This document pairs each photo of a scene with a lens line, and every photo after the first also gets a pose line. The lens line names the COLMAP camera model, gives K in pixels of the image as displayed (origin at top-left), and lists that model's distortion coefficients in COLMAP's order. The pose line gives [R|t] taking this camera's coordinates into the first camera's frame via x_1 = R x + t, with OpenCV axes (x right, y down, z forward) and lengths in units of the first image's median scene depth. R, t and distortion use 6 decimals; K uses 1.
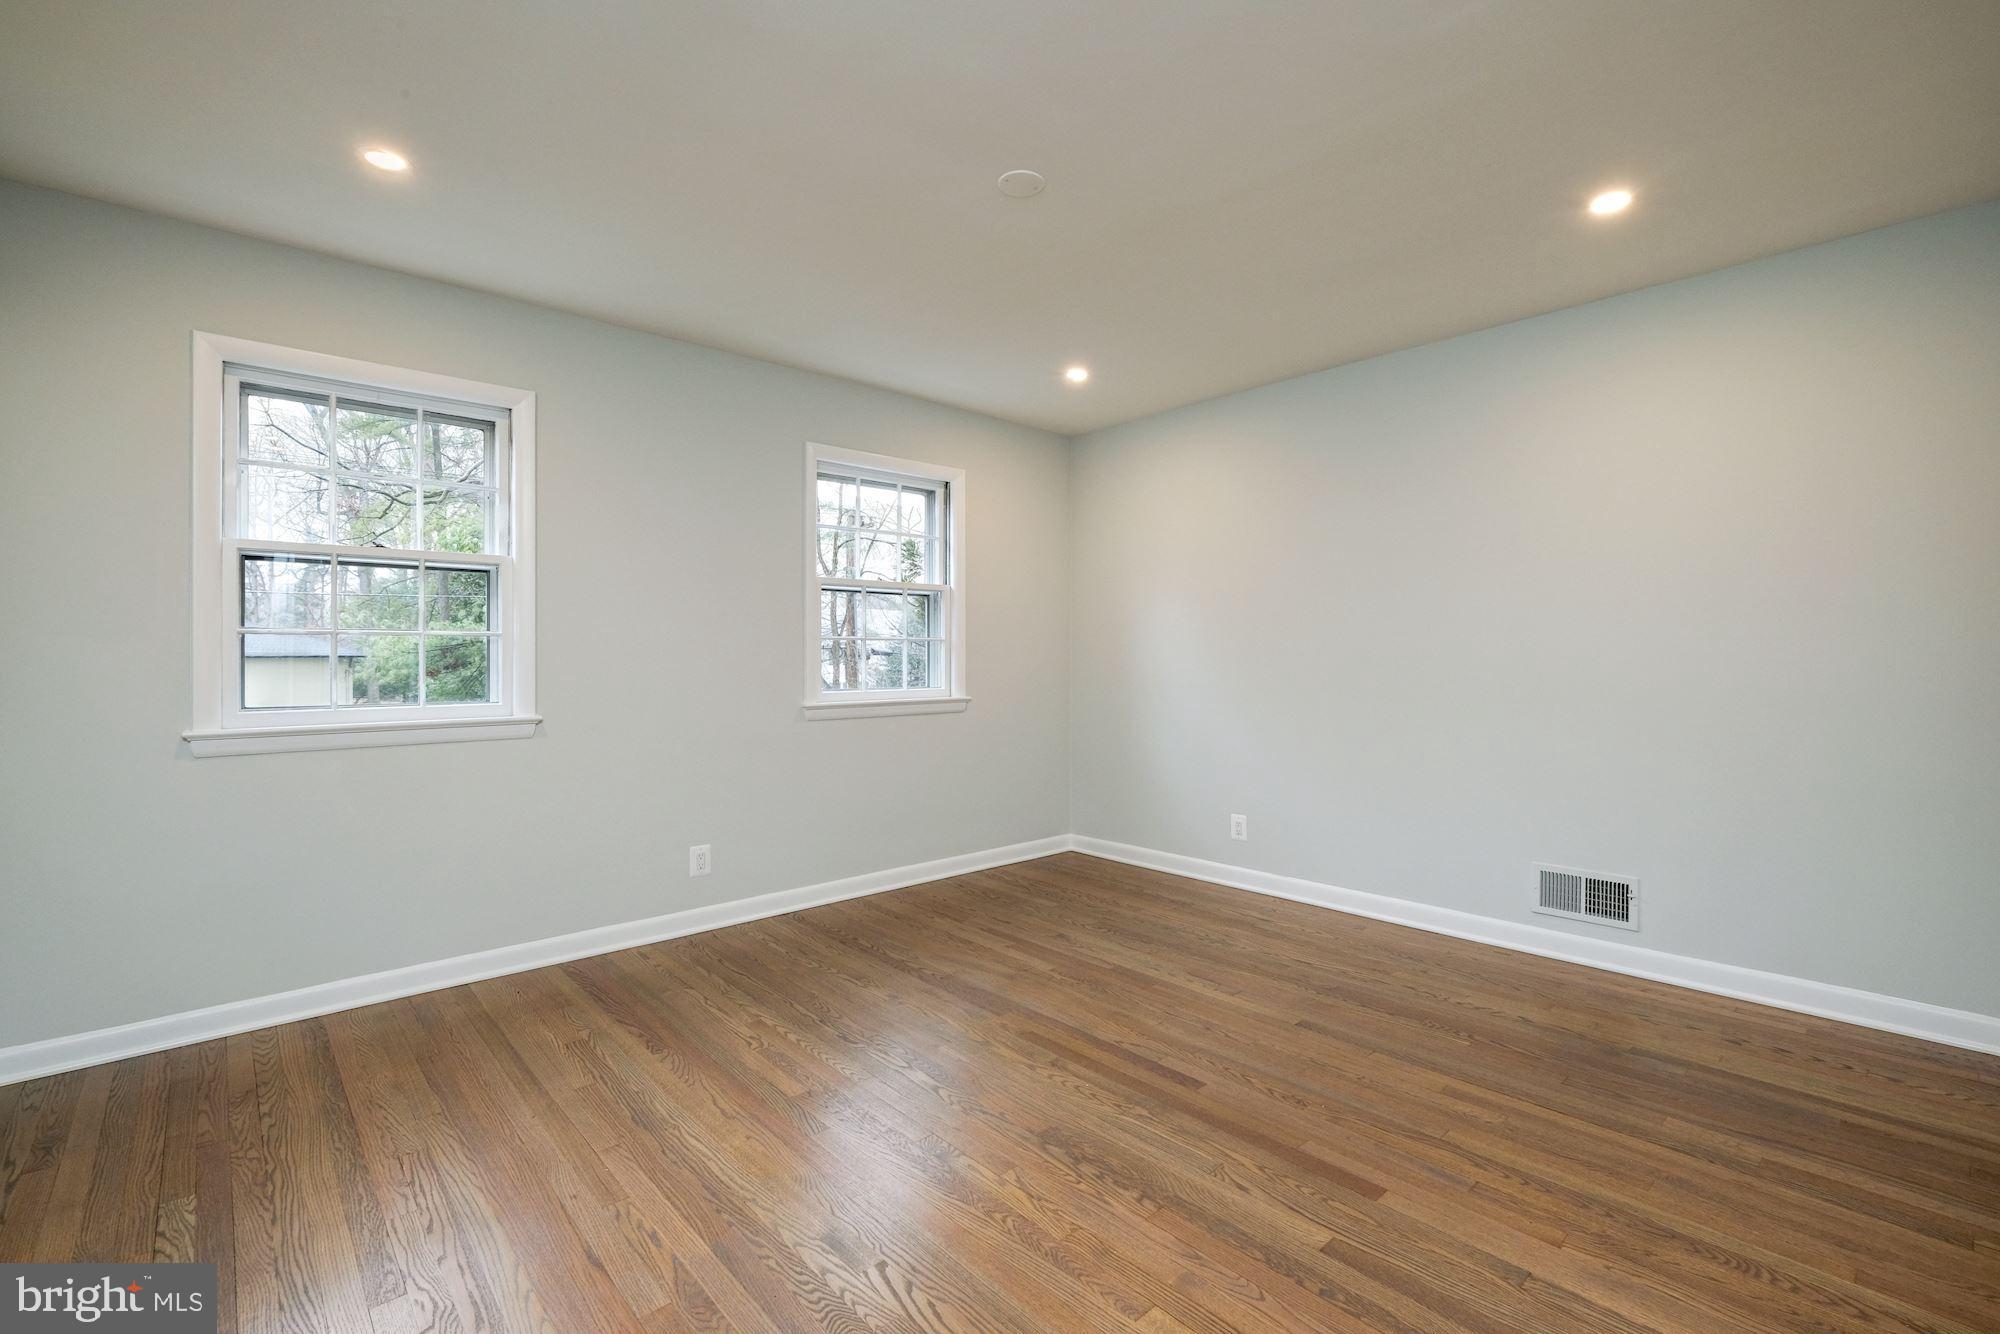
lens RADIAL K [[846.6, 0, 979.4], [0, 846.6, 652.2], [0, 0, 1]] dist [0.004769, 0.000701]
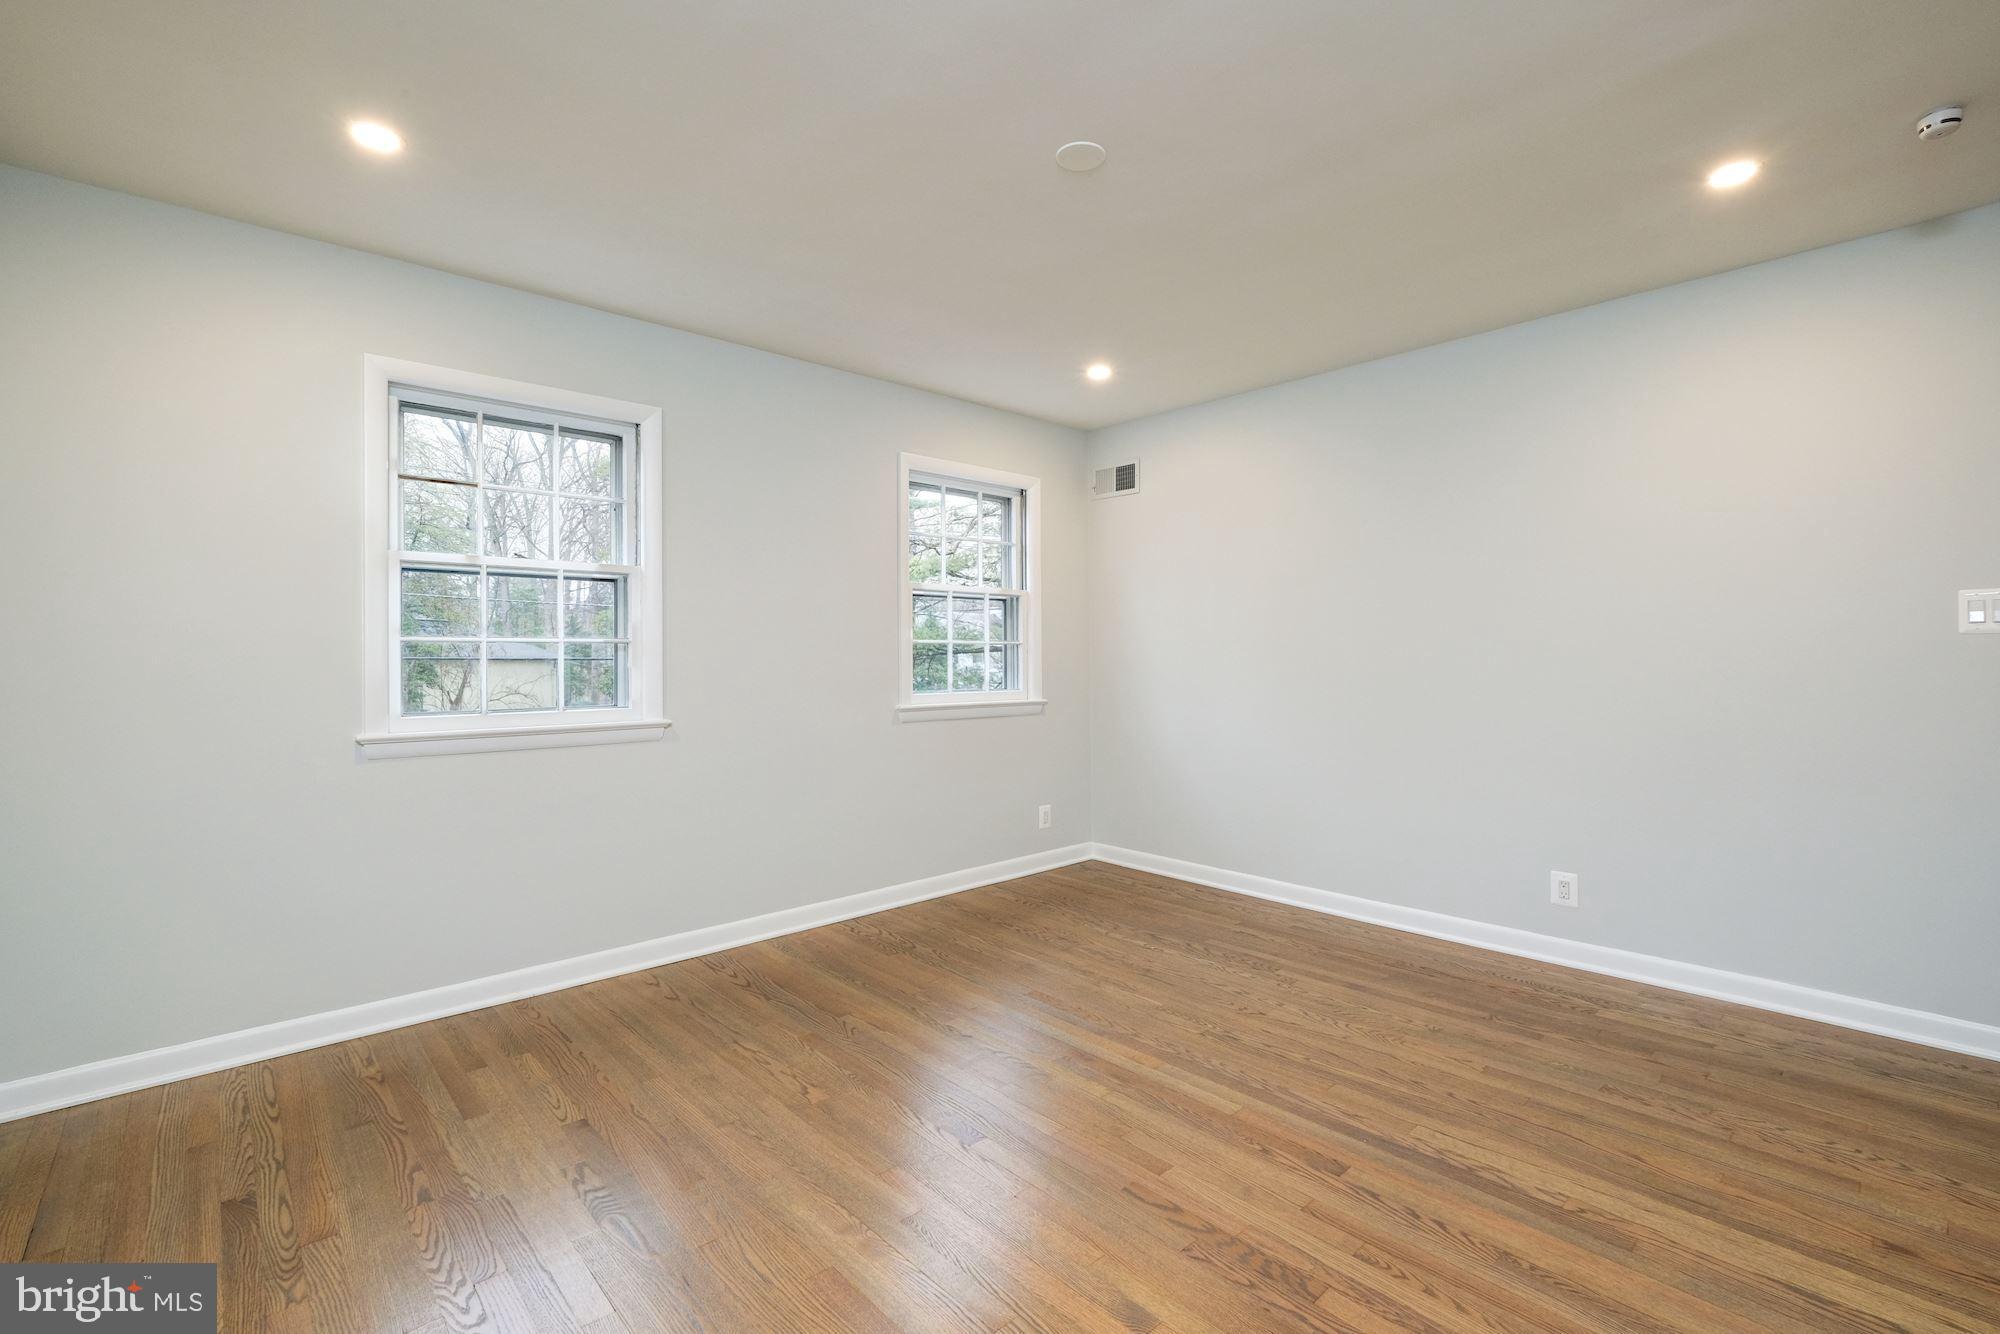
lens RADIAL K [[908.5, 0, 1016.4], [0, 908.5, 650.1], [0, 0, 1]] dist [0.002874, -0.000325]
pose [[0.998151, -0.005692, 0.060511, -0.157239], [0.006071, 0.999963, -0.006080, -0.000405], [-0.060474, 0.006436, 0.998149, -0.132951]]
